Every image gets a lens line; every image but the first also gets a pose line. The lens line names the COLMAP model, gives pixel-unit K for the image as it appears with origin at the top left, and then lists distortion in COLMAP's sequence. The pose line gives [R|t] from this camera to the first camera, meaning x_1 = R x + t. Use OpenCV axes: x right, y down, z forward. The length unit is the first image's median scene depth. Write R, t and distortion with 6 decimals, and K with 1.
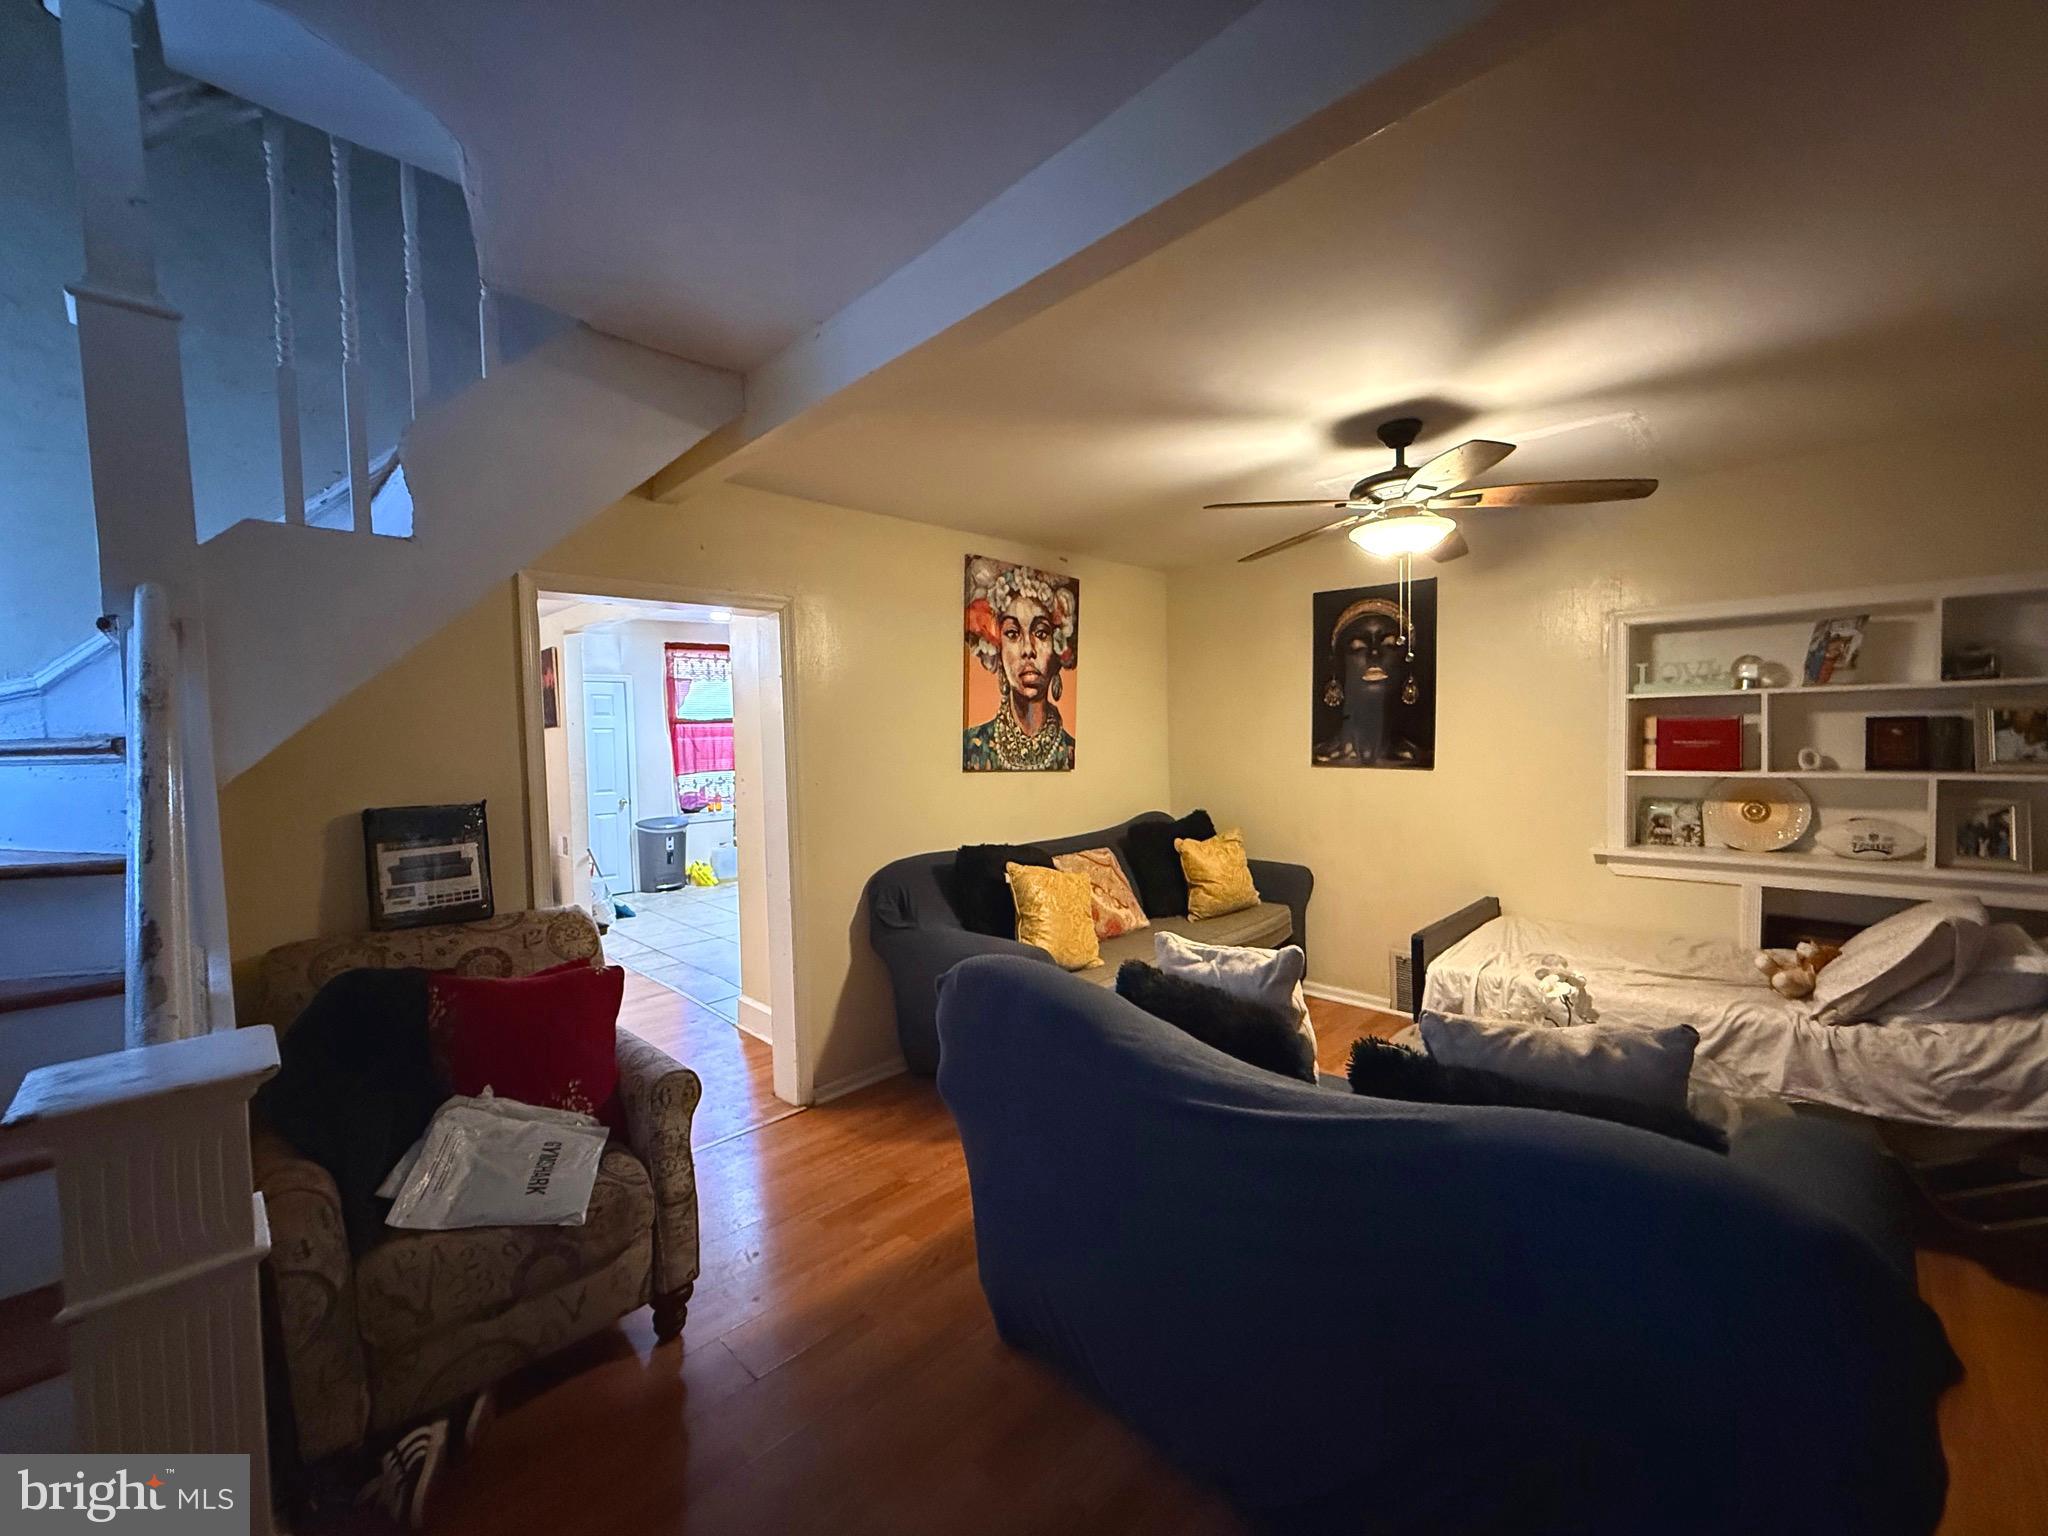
lens RADIAL K [[816.7, 0, 1022.1], [0, 816.7, 764.8], [0, 0, 1]] dist [-0.000561, 0.000341]
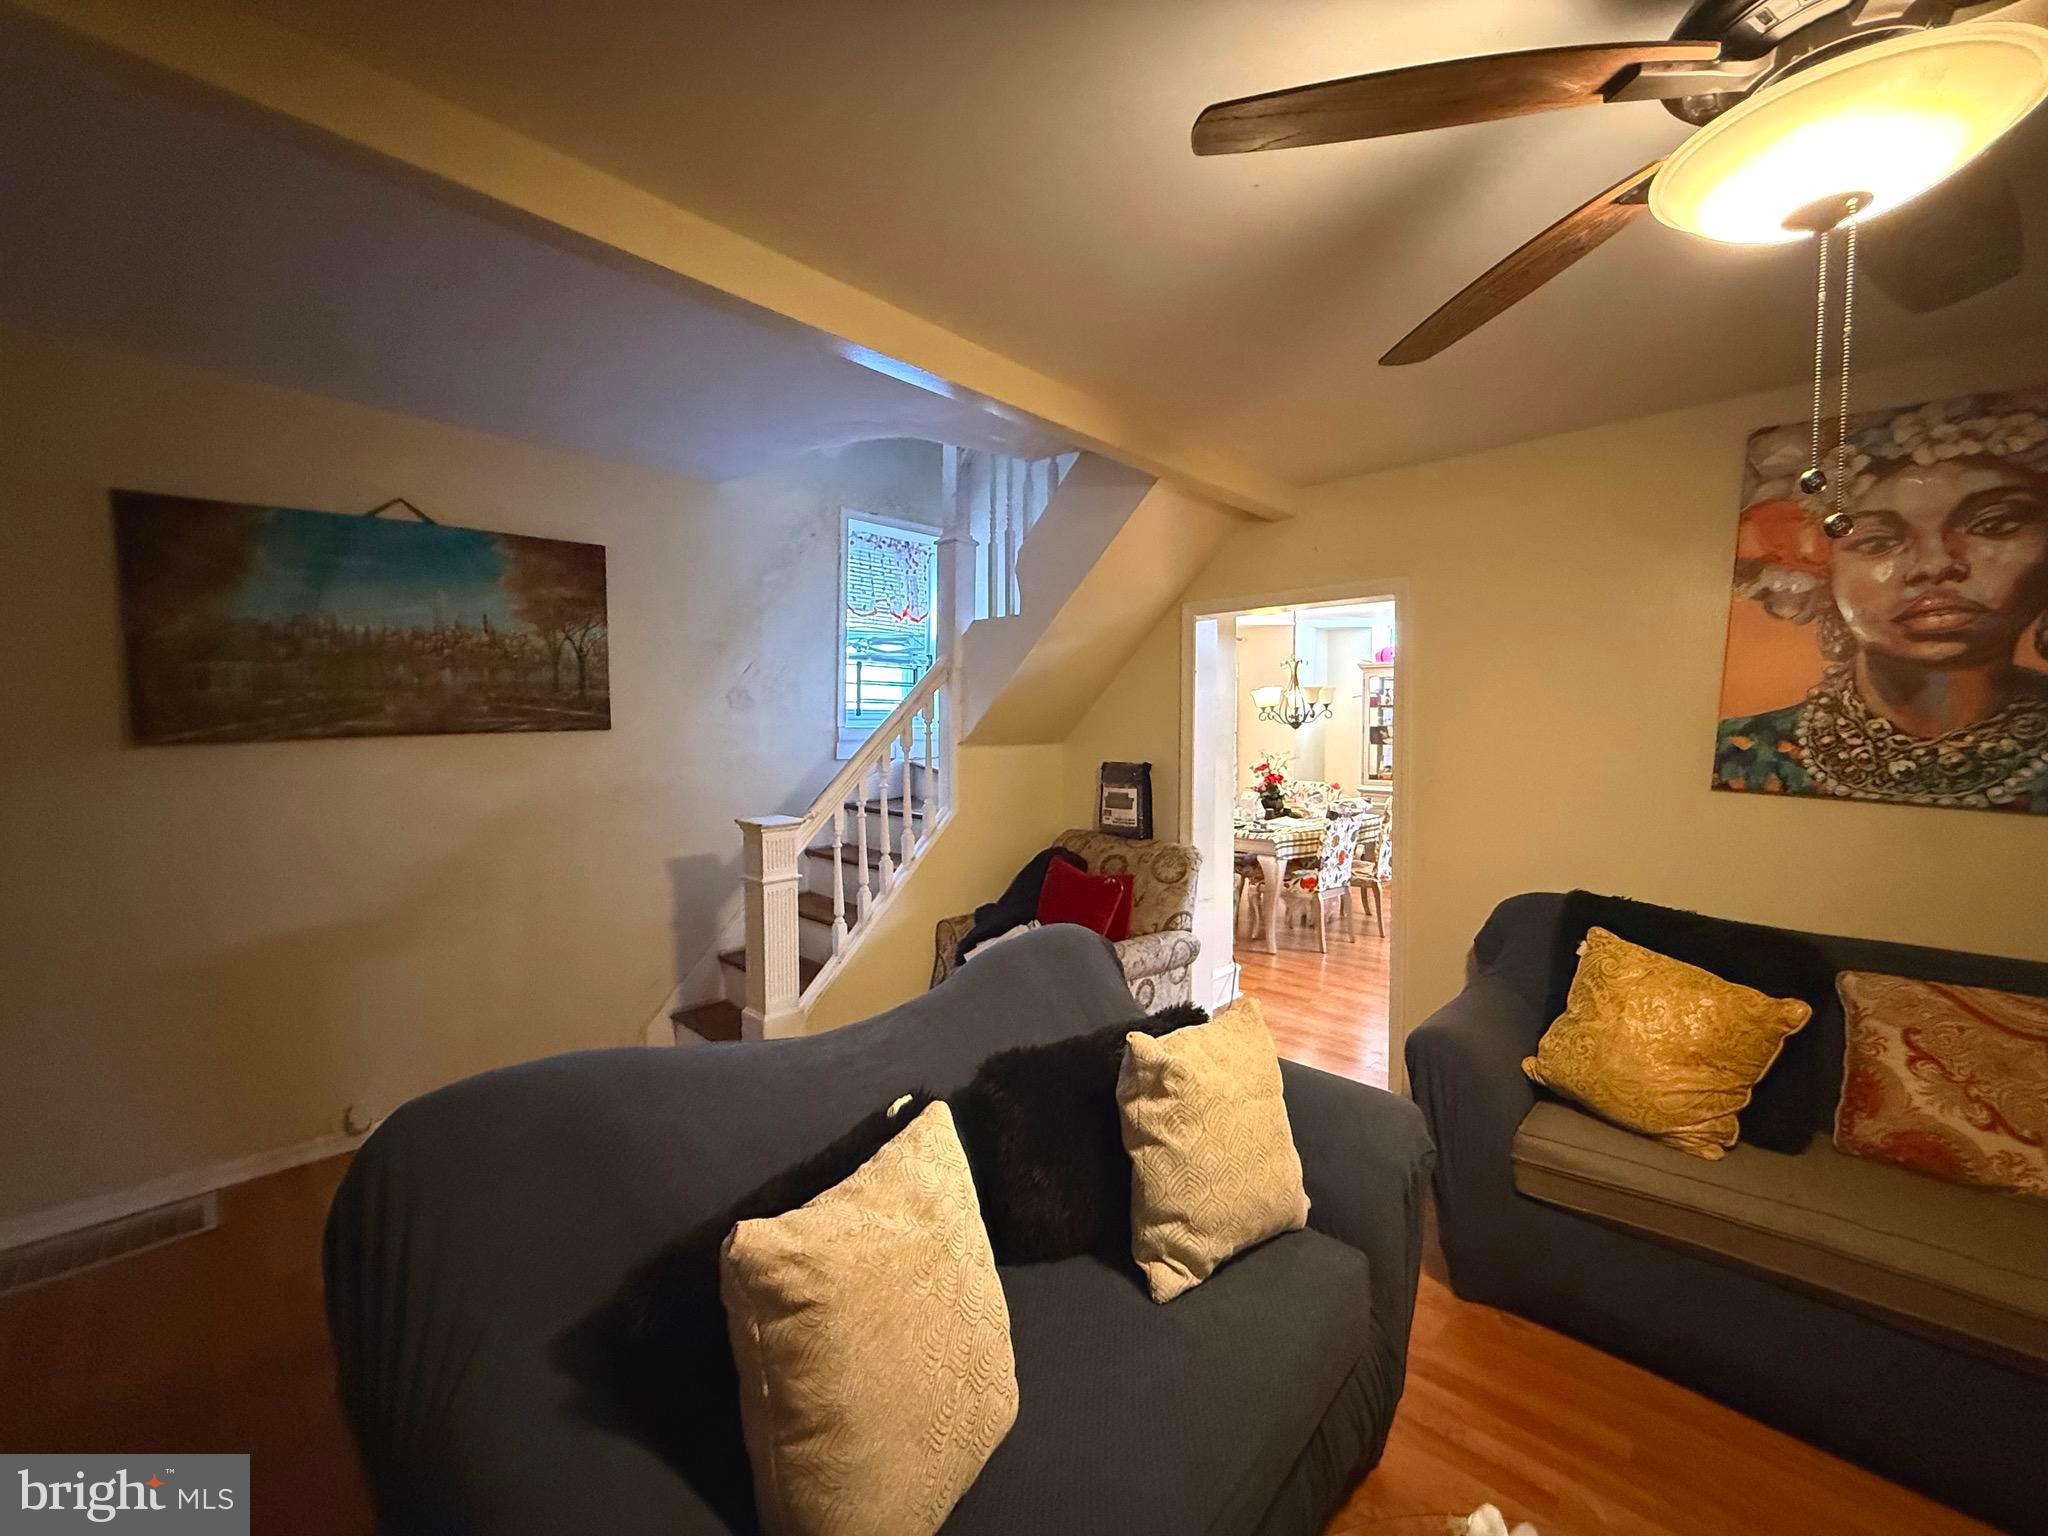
lens RADIAL K [[816.7, 0, 1028.9], [0, 816.7, 767.1], [0, 0, 1]] dist [-0.000561, 0.000341]
pose [[0.033434, 0.074753, -0.996641, 0.836119], [-0.043148, 0.996377, 0.073285, -0.049473], [0.998509, 0.040553, 0.036539, 0.711852]]
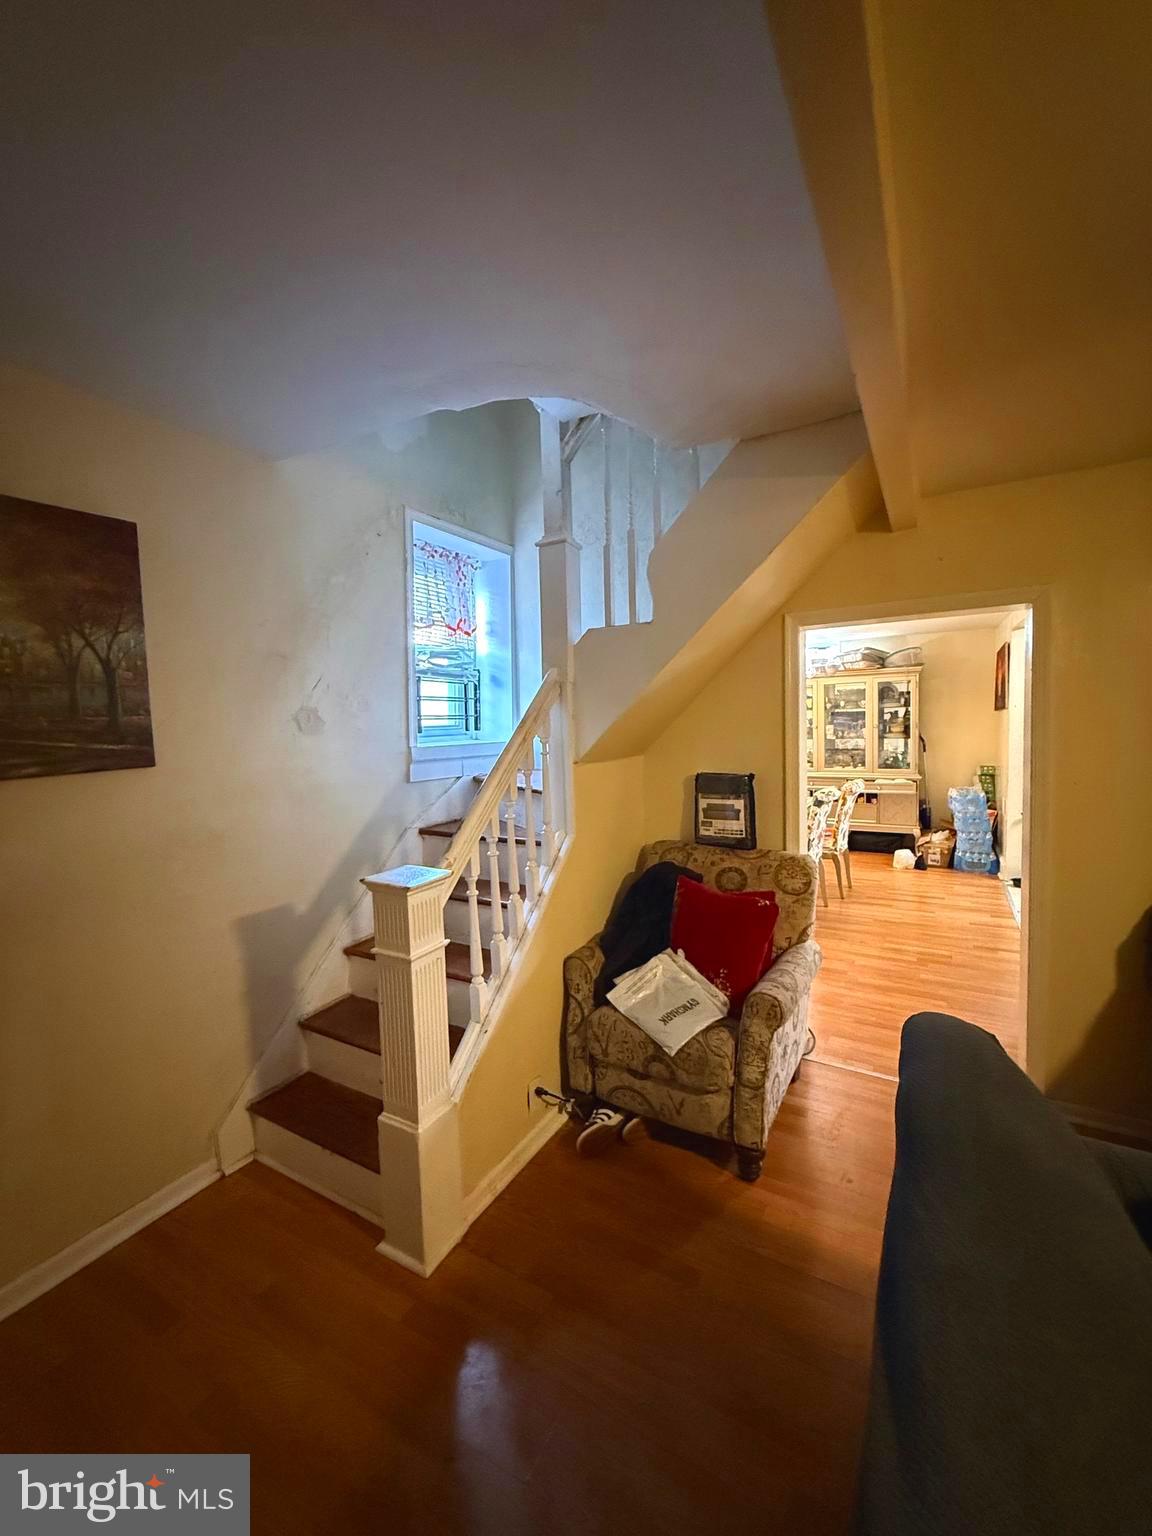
lens RADIAL K [[612.5, 0, 584.5], [0, 612.5, 766.5], [0, 0, 1]] dist [-0.000561, 0.000341]
pose [[0.271699, 0.082961, -0.958800, 0.350198], [-0.018758, 0.996545, 0.080912, -0.055328], [0.962200, -0.003999, 0.272316, 0.377763]]
